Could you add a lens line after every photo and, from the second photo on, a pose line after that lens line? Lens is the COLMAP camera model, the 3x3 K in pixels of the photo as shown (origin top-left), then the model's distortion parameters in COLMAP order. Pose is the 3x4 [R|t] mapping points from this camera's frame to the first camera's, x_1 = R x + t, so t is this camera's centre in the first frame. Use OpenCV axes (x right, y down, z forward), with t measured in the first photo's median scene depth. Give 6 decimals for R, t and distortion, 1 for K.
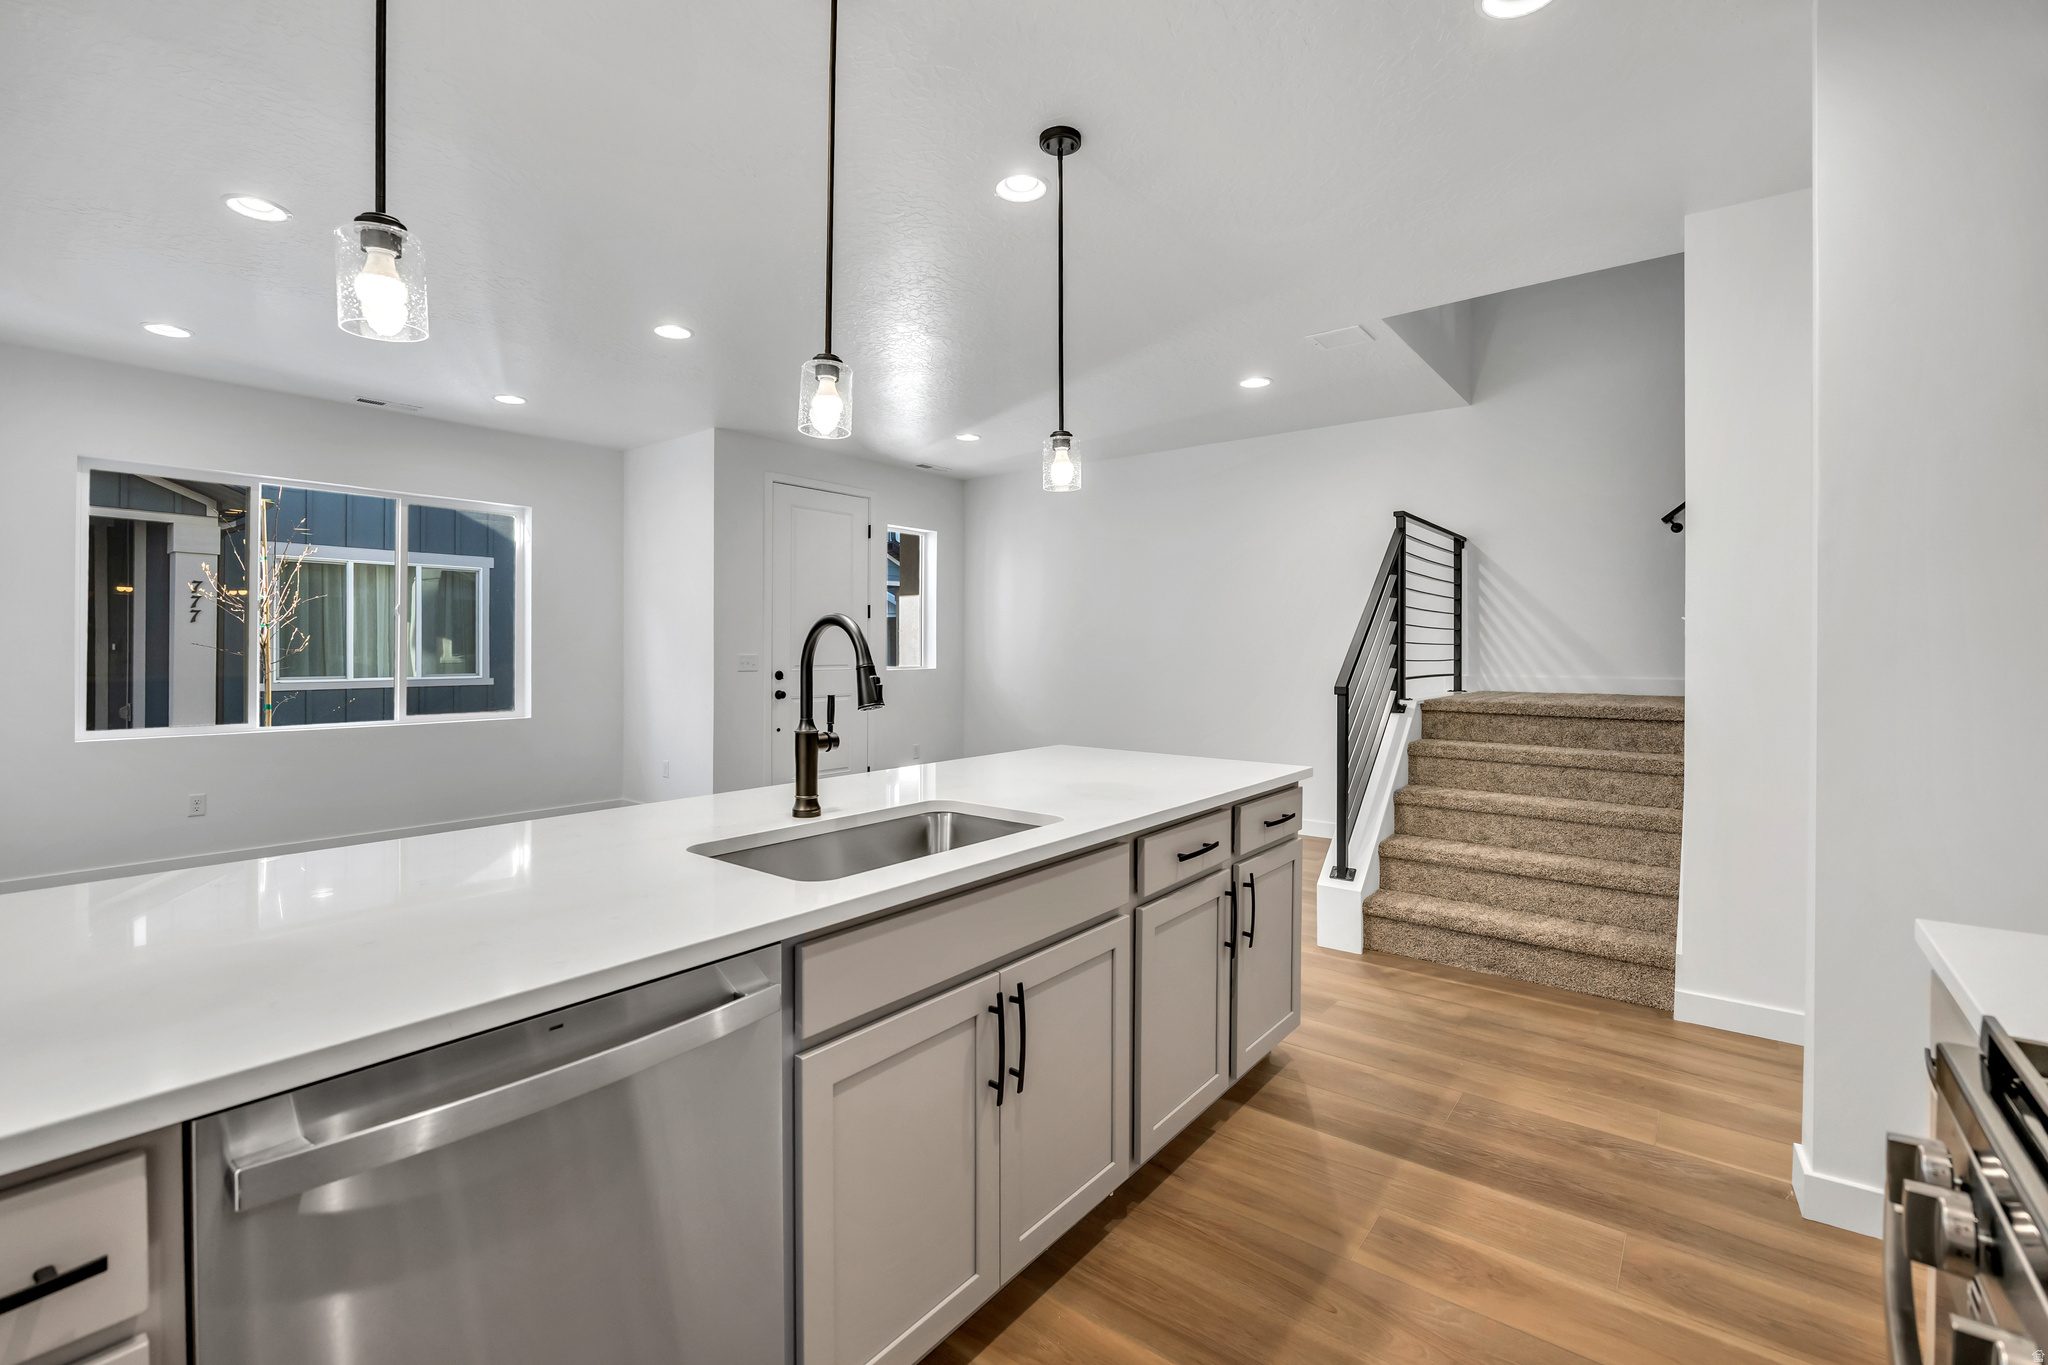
lens RADIAL K [[888.7, 0, 1019.2], [0, 888.7, 637.6], [0, 0, 1]] dist [-0.017596, 0.000244]
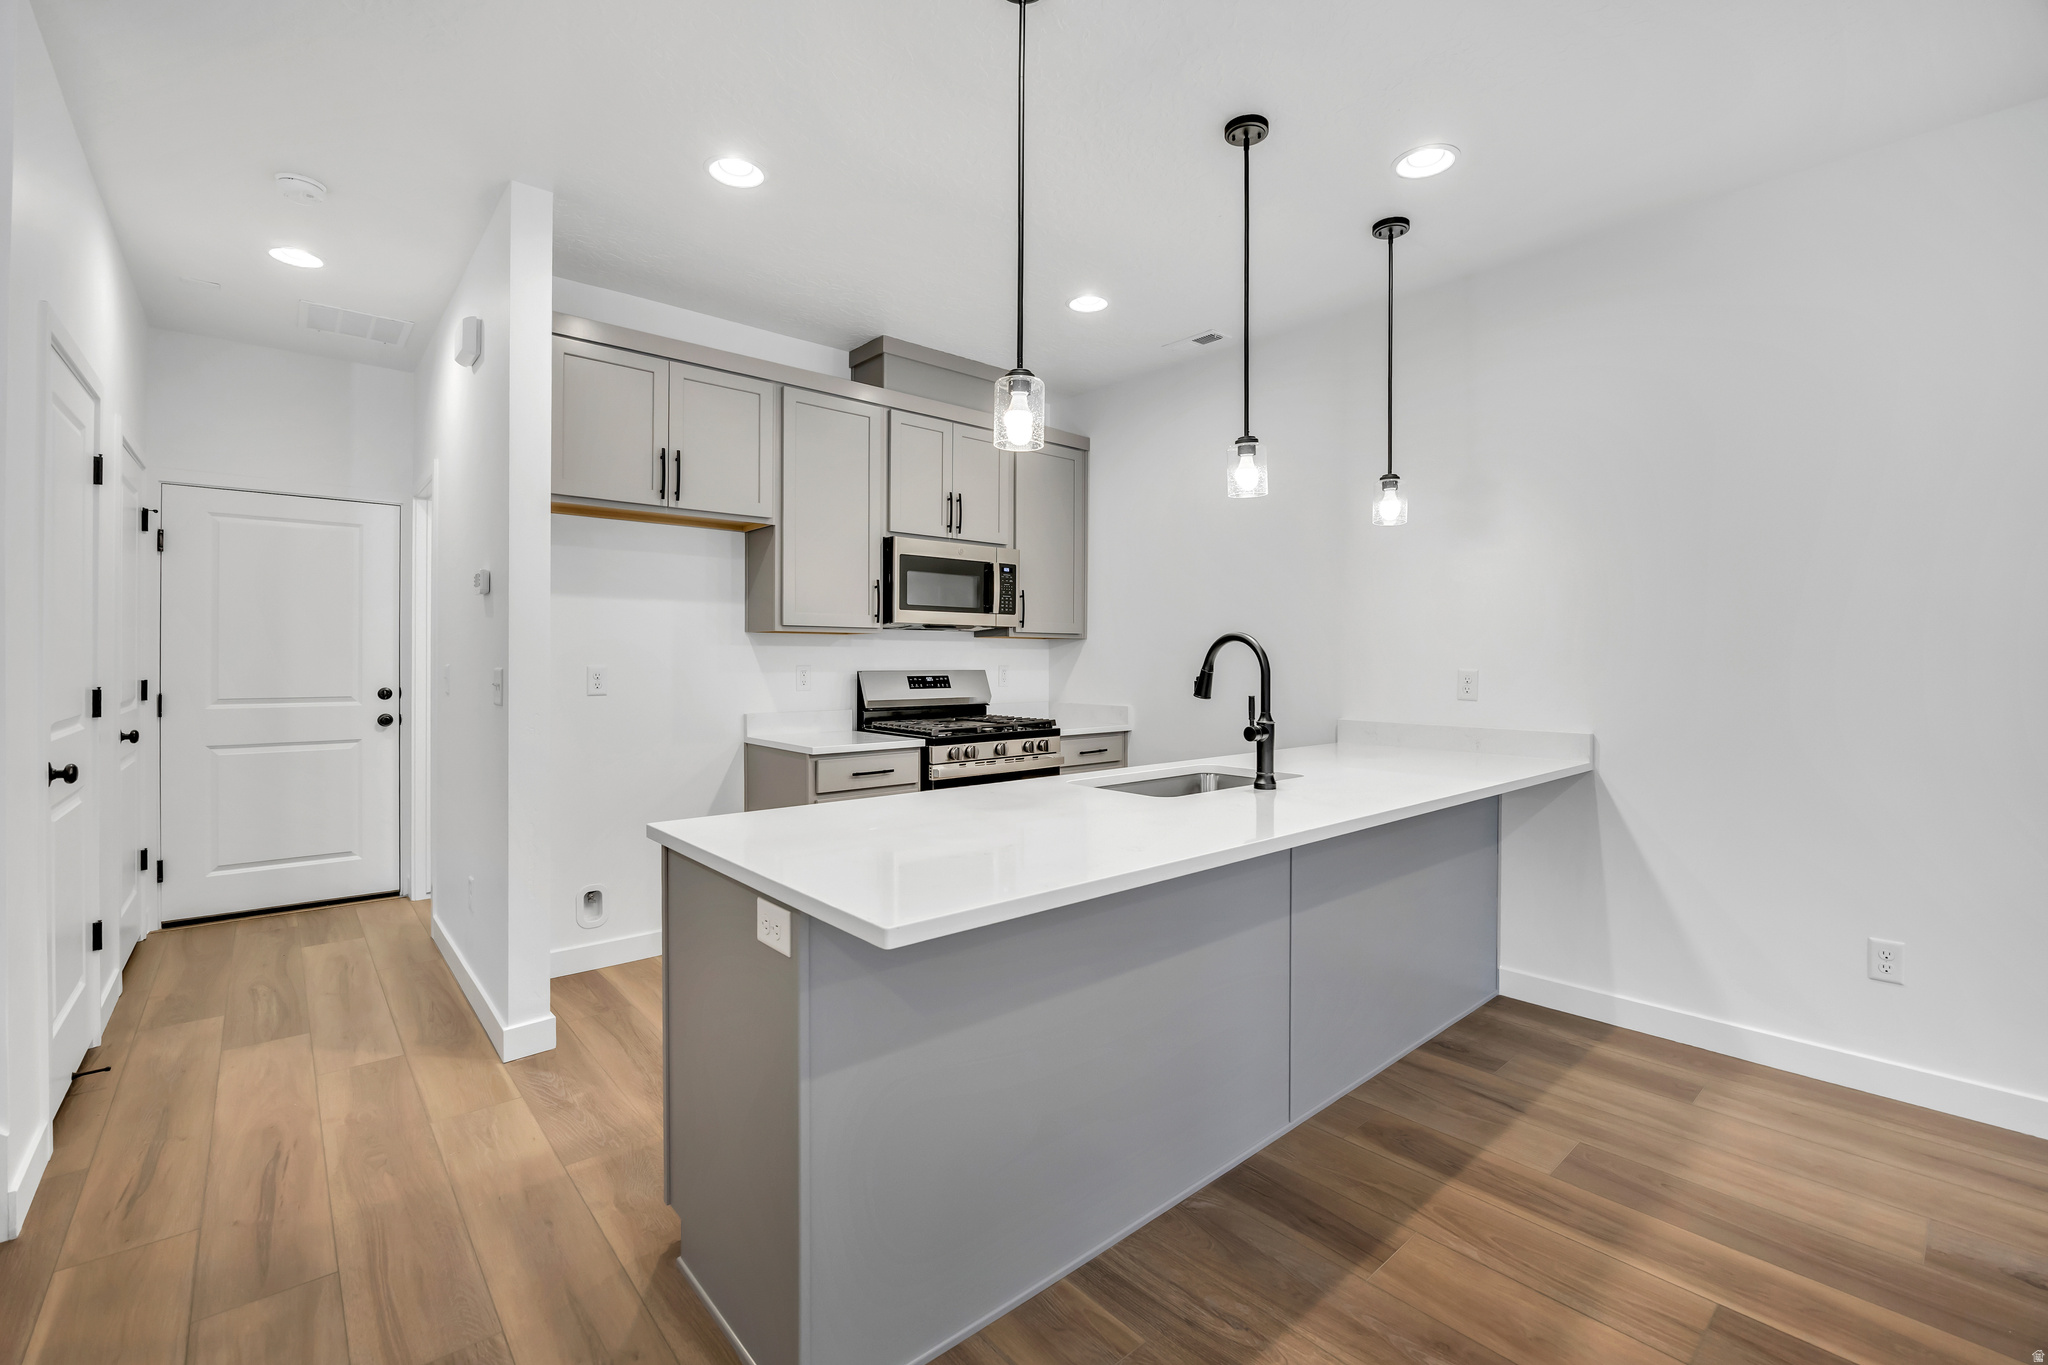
lens RADIAL K [[874.1, 0, 1022.7], [0, 874.1, 660.2], [0, 0, 1]] dist [-0.019187, 0.000240]
pose [[-0.984445, -0.004498, 0.175637, -0.033607], [-0.006435, 0.999925, -0.010462, 0.007195], [-0.175577, -0.011429, -0.984399, 0.631777]]
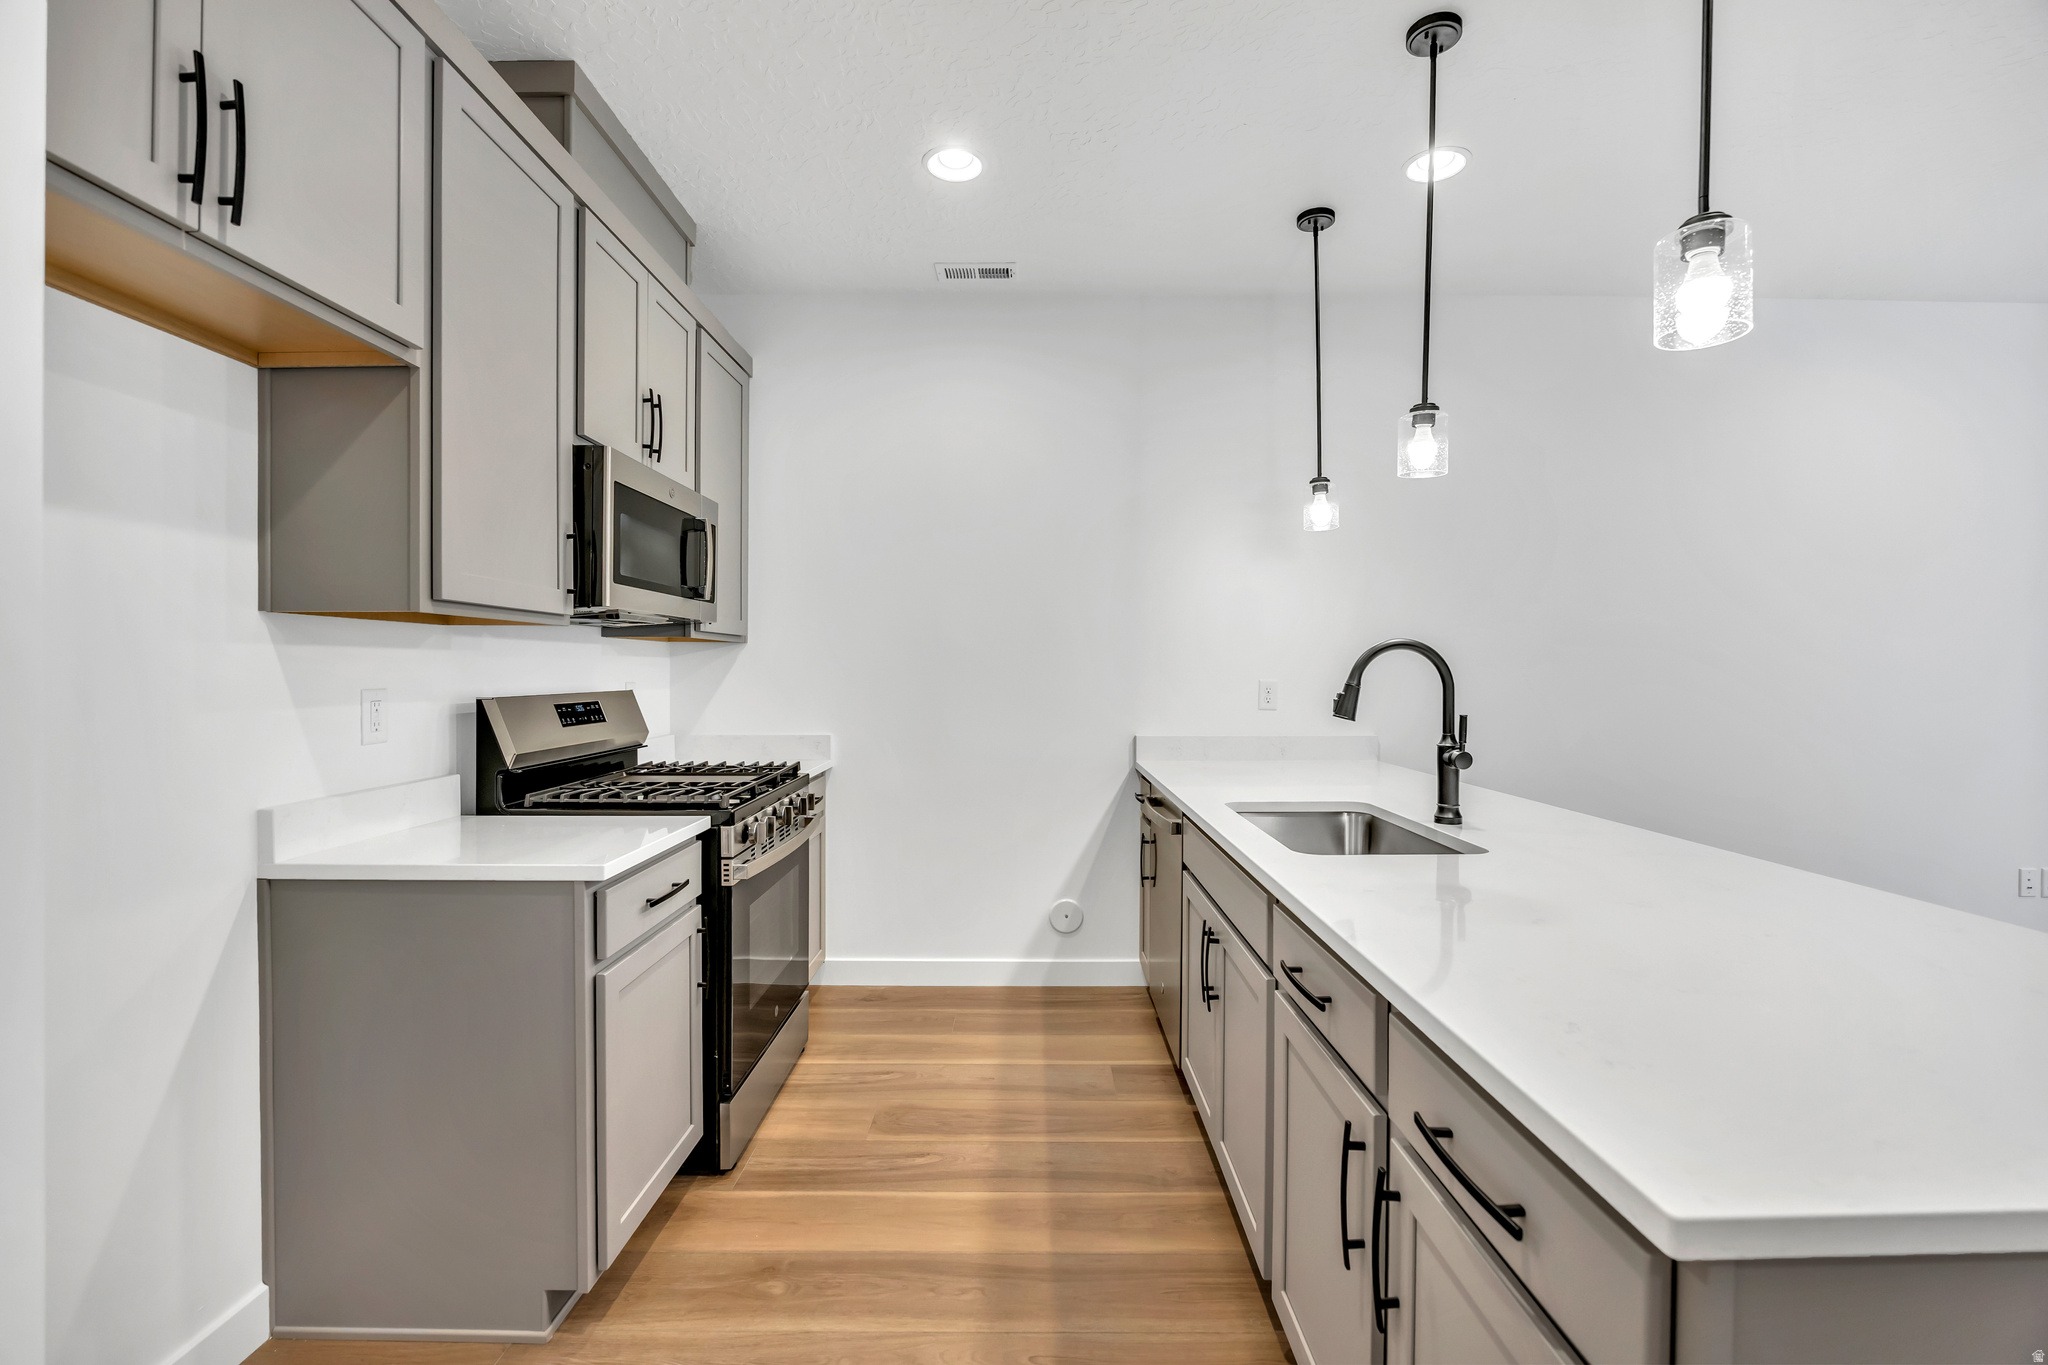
lens RADIAL K [[871.1, 0, 1024.1], [0, 871.1, 672.3], [0, 0, 1]] dist [-0.016328, -0.000009]
pose [[-0.780947, 0.001680, -0.624595, 0.225497], [0.009281, 0.999917, -0.008915, 0.004438], [0.624529, -0.012759, -0.780898, 0.414312]]
